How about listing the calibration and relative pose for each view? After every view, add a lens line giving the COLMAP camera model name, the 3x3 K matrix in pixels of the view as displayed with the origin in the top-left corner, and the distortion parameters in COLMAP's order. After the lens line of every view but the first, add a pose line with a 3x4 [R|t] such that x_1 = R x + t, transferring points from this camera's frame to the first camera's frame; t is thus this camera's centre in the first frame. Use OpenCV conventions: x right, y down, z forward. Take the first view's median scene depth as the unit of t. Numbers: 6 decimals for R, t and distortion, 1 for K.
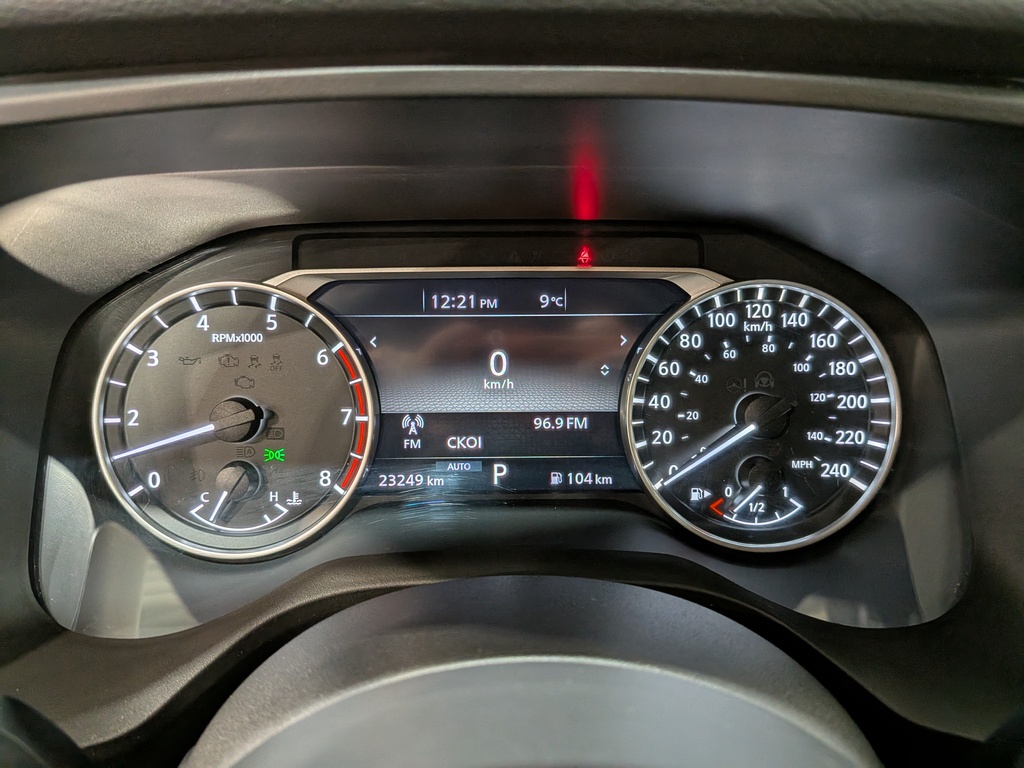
lens RADIAL K [[736.4, 0, 512.0], [0, 736.4, 384.0], [0, 0, 1]] dist [0.014769, -0.002002]
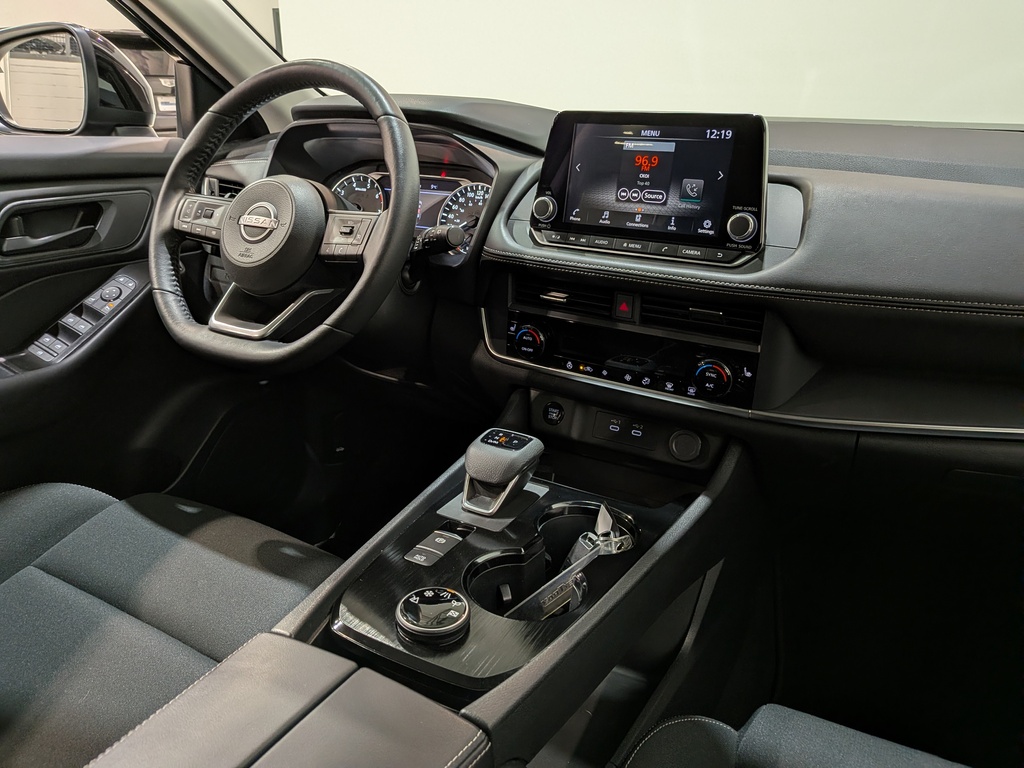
lens RADIAL K [[729.8, 0, 497.6], [0, 729.8, 381.1], [0, 0, 1]] dist [0.117532, -0.254991]
pose [[0.868103, 0.187245, -0.459714, 2.183134], [-0.219676, 0.975415, -0.017533, 0.816517], [0.445129, 0.116209, 0.887894, -1.958836]]
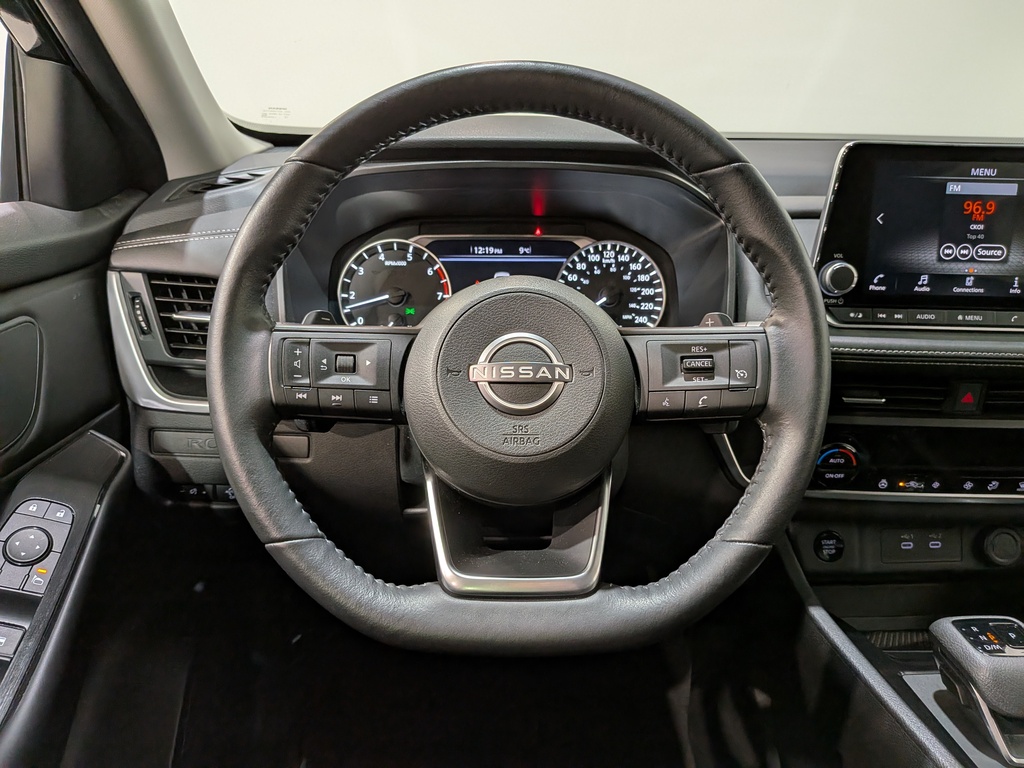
lens RADIAL K [[743.0, 0, 507.7], [0, 743.0, 385.7], [0, 0, 1]] dist [0.060543, -0.106130]
pose [[0.999707, 0.002735, 0.024069, -0.059342], [-0.001070, 0.997620, -0.068942, 0.508418], [-0.024200, 0.068896, 0.997330, -1.431501]]
